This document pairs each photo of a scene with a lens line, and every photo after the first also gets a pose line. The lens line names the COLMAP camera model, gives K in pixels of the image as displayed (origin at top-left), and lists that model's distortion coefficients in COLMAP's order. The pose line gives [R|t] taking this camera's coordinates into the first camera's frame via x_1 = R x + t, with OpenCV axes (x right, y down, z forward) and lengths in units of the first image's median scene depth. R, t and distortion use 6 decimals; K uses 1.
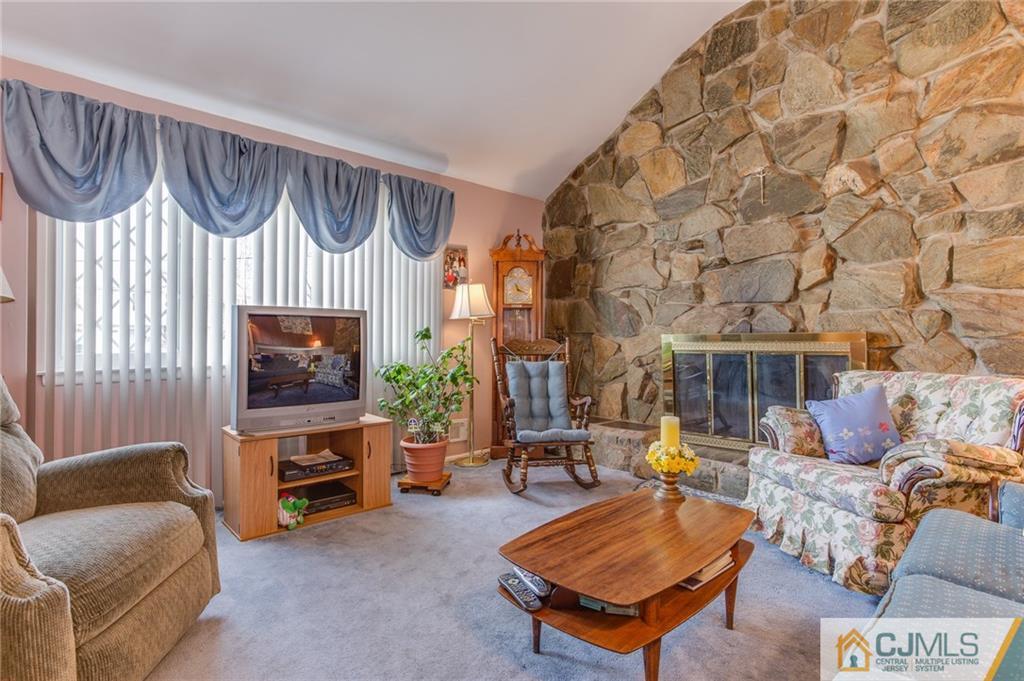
lens RADIAL K [[512.6, 0, 510.3], [0, 512.6, 338.8], [0, 0, 1]] dist [-0.028648, 0.022219]
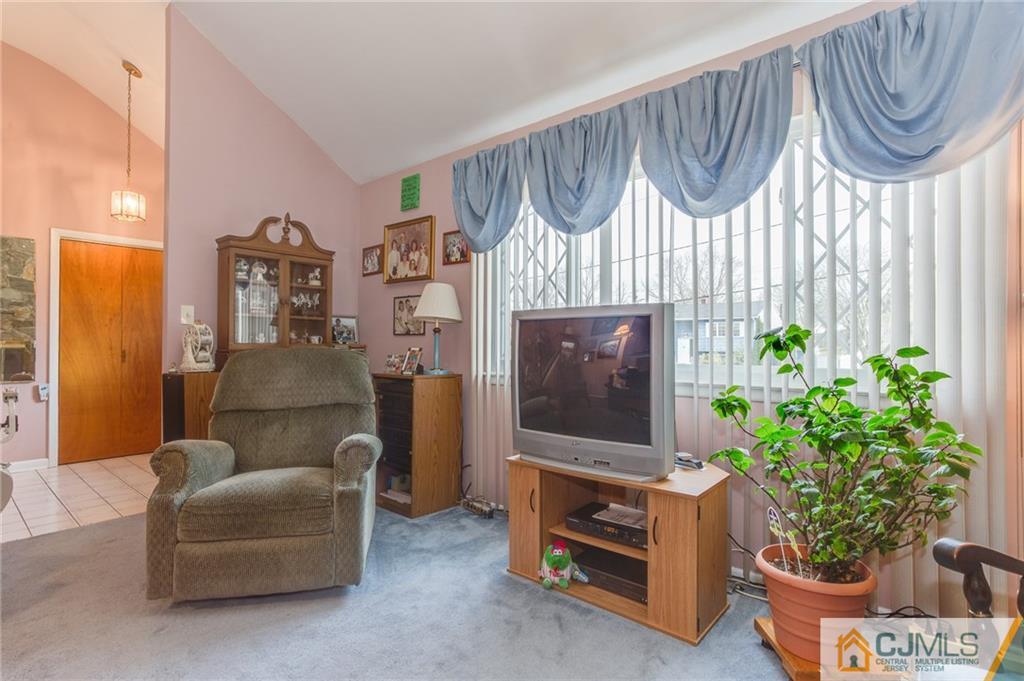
lens RADIAL K [[512.6, 0, 512.3], [0, 512.6, 346.6], [0, 0, 1]] dist [-0.028648, 0.022219]
pose [[0.098278, 0.001280, -0.995158, 0.319227], [-0.002743, 0.999996, 0.001015, -0.003539], [0.995155, 0.002630, 0.098281, 0.770611]]
